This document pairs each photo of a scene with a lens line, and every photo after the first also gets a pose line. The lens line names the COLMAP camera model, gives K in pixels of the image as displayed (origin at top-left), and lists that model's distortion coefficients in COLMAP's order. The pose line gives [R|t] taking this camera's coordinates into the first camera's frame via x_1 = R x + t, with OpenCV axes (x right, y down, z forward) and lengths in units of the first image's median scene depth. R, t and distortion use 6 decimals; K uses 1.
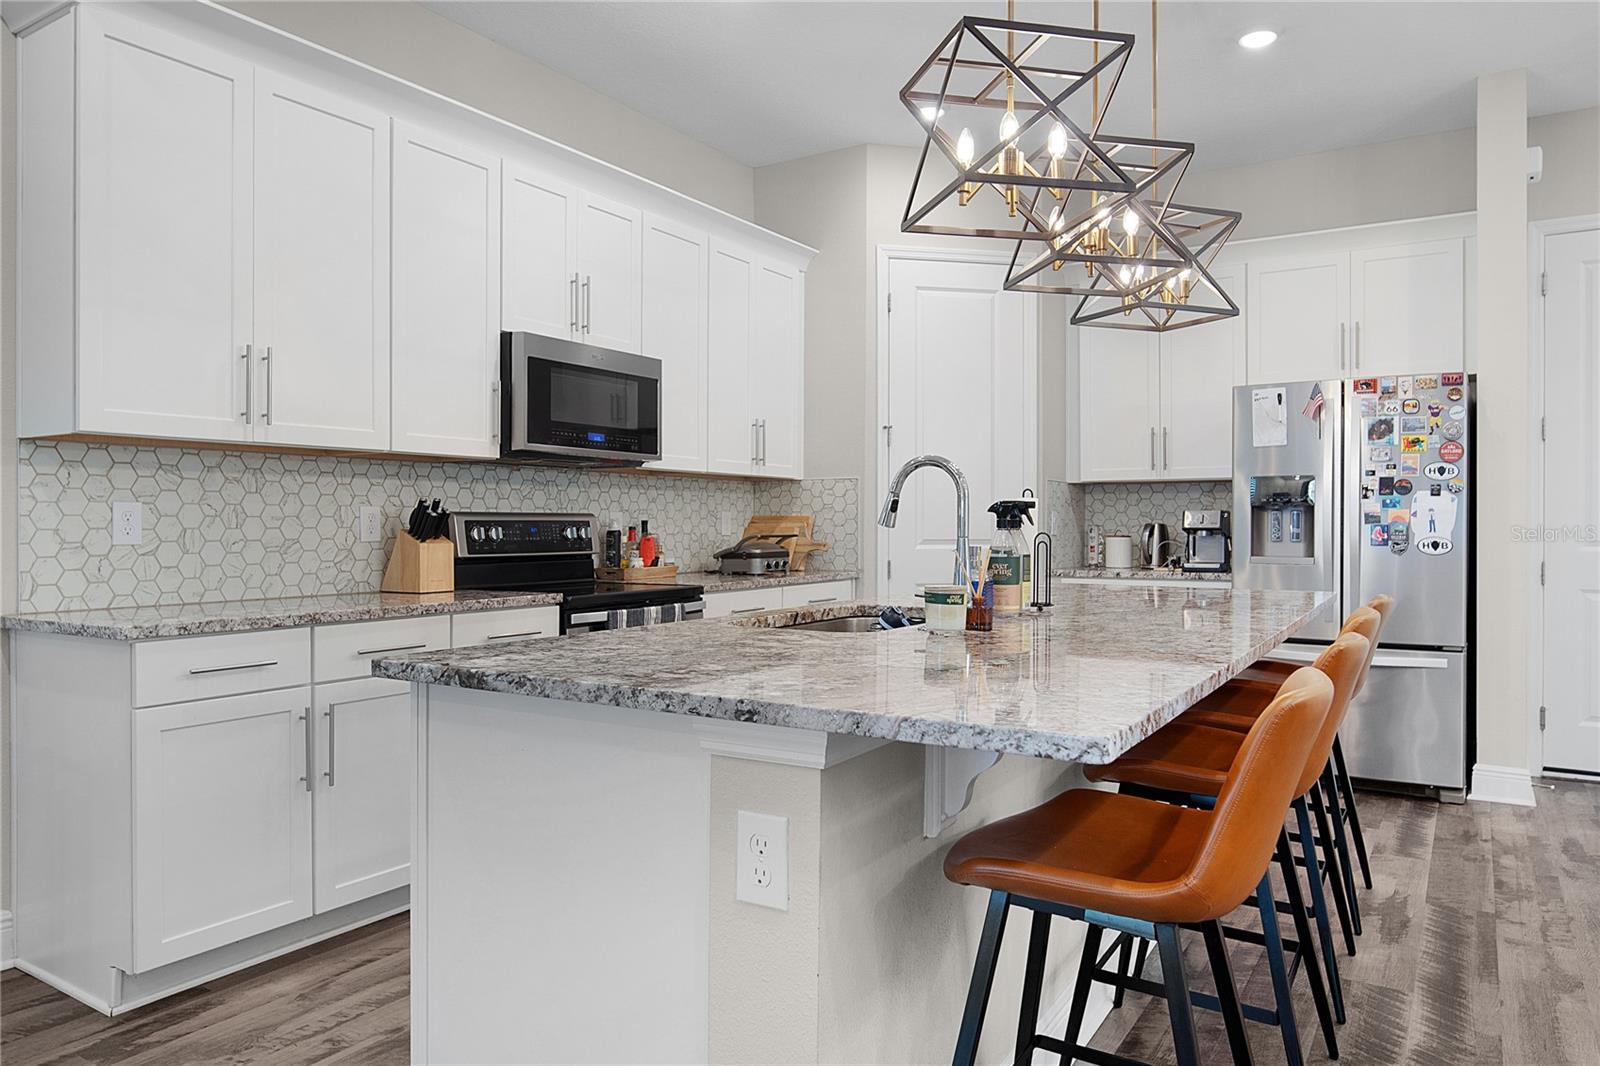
lens RADIAL K [[1102.1, 0, 836.7], [0, 1102.1, 549.3], [0, 0, 1]] dist [-0.001852, -0.000650]
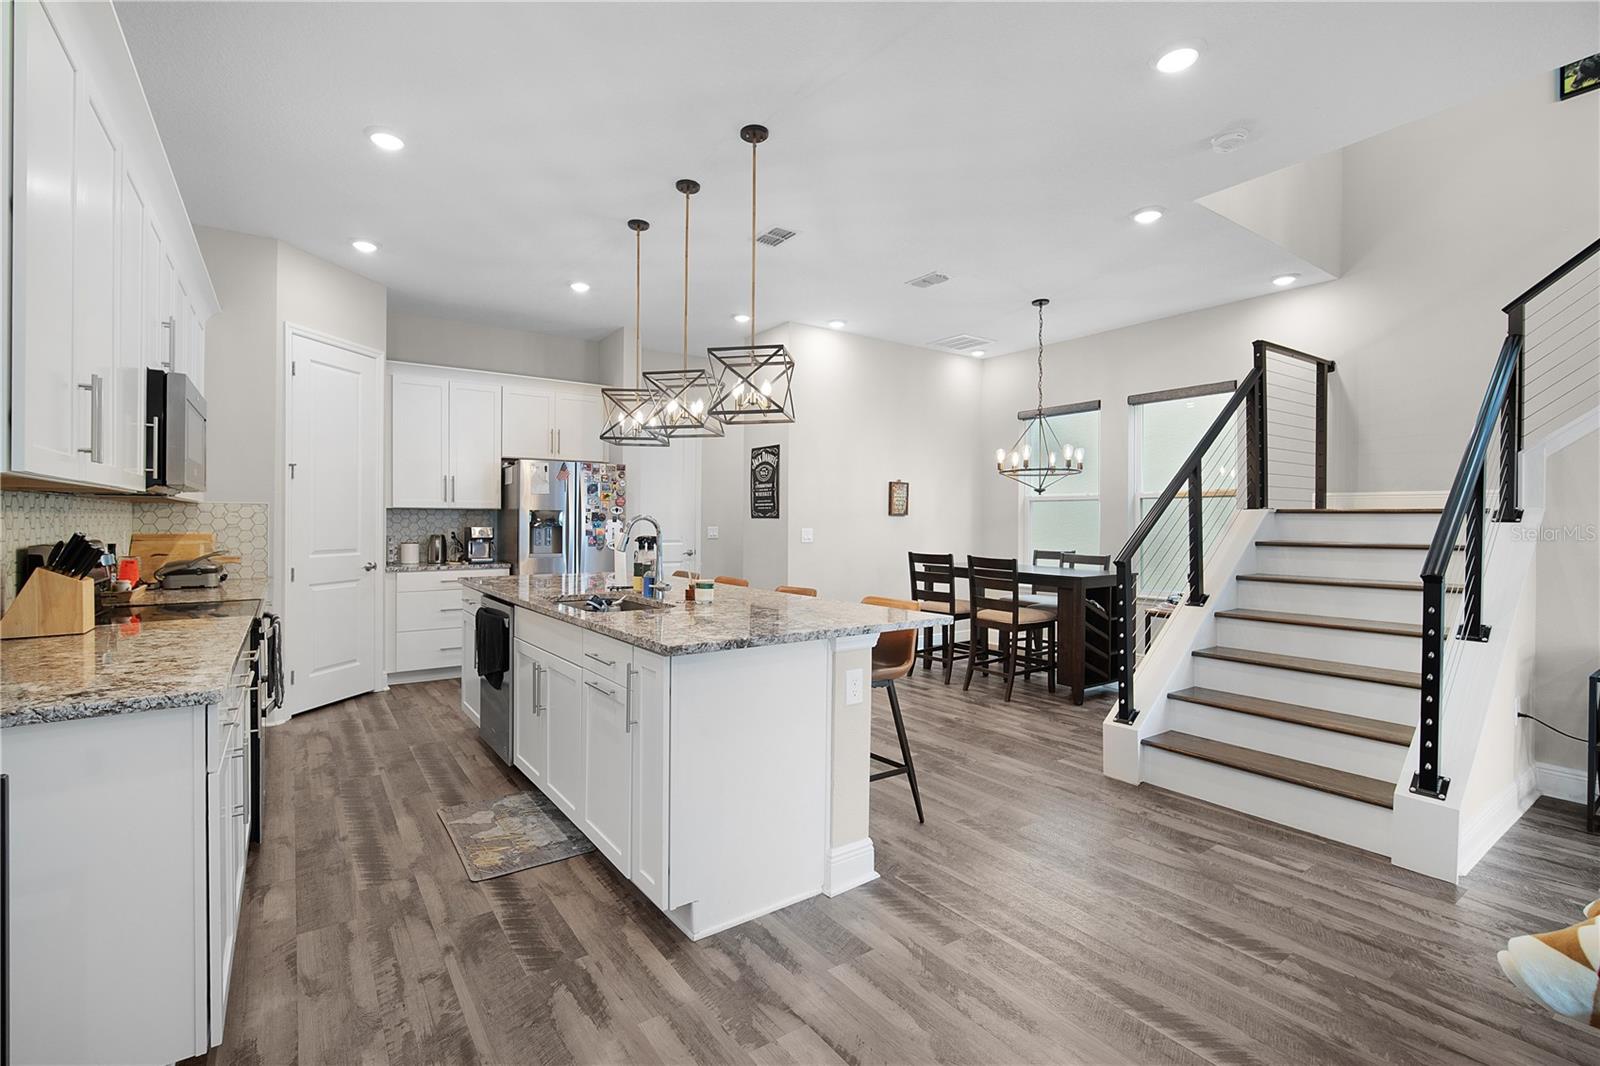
lens RADIAL K [[710.5, 0, 792.6], [0, 710.5, 525.0], [0, 0, 1]] dist [-0.002770, -0.000147]
pose [[0.384163, -0.004541, 0.923254, -0.570105], [0.013758, 0.999905, -0.000806, -0.036241], [-0.923163, 0.013012, 0.384189, 0.160314]]
